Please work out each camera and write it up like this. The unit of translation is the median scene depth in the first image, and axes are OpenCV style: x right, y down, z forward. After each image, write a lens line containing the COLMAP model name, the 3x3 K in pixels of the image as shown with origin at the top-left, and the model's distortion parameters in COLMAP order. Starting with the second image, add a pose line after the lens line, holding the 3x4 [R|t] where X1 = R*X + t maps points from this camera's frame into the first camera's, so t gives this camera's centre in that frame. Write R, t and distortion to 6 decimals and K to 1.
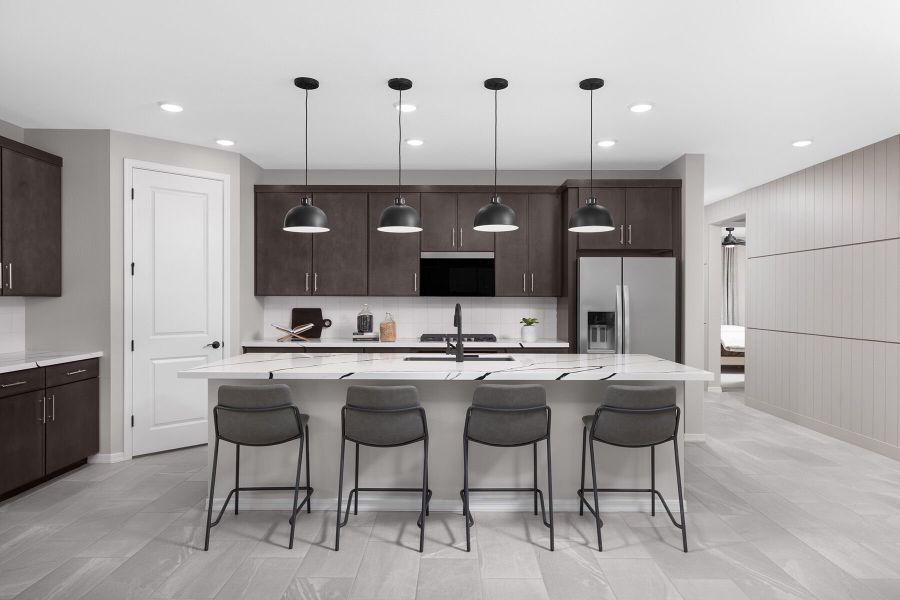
lens RADIAL K [[540.2, 0, 445.5], [0, 540.2, 301.4], [0, 0, 1]] dist [0.007713, -0.001243]
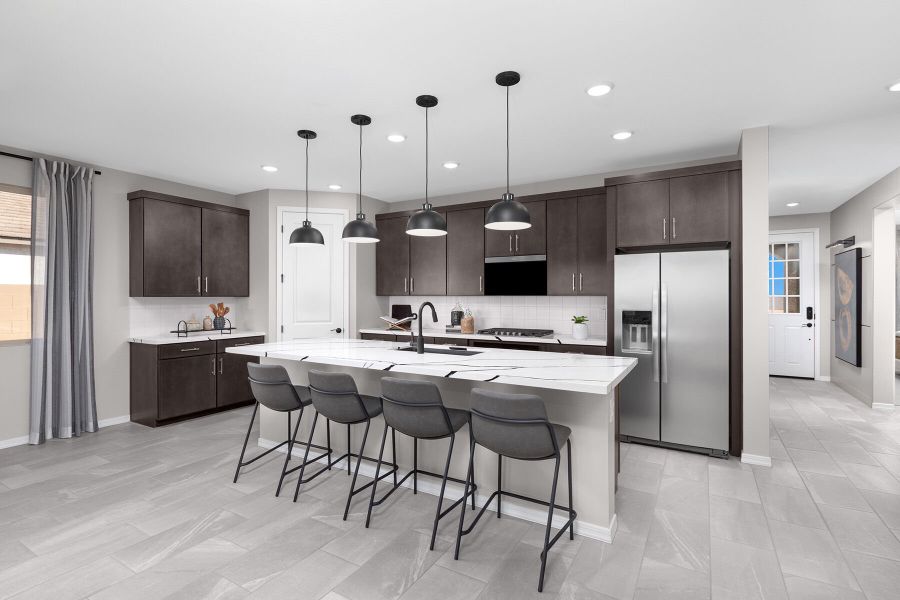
lens RADIAL K [[418.0, 0, 444.8], [0, 418.0, 298.7], [0, 0, 1]] dist [-0.000410, 0.000562]
pose [[0.874244, -0.001293, -0.485486, 0.342791], [-0.000204, 0.999995, -0.003031, -0.000232], [0.485487, 0.002749, 0.874239, 0.178701]]
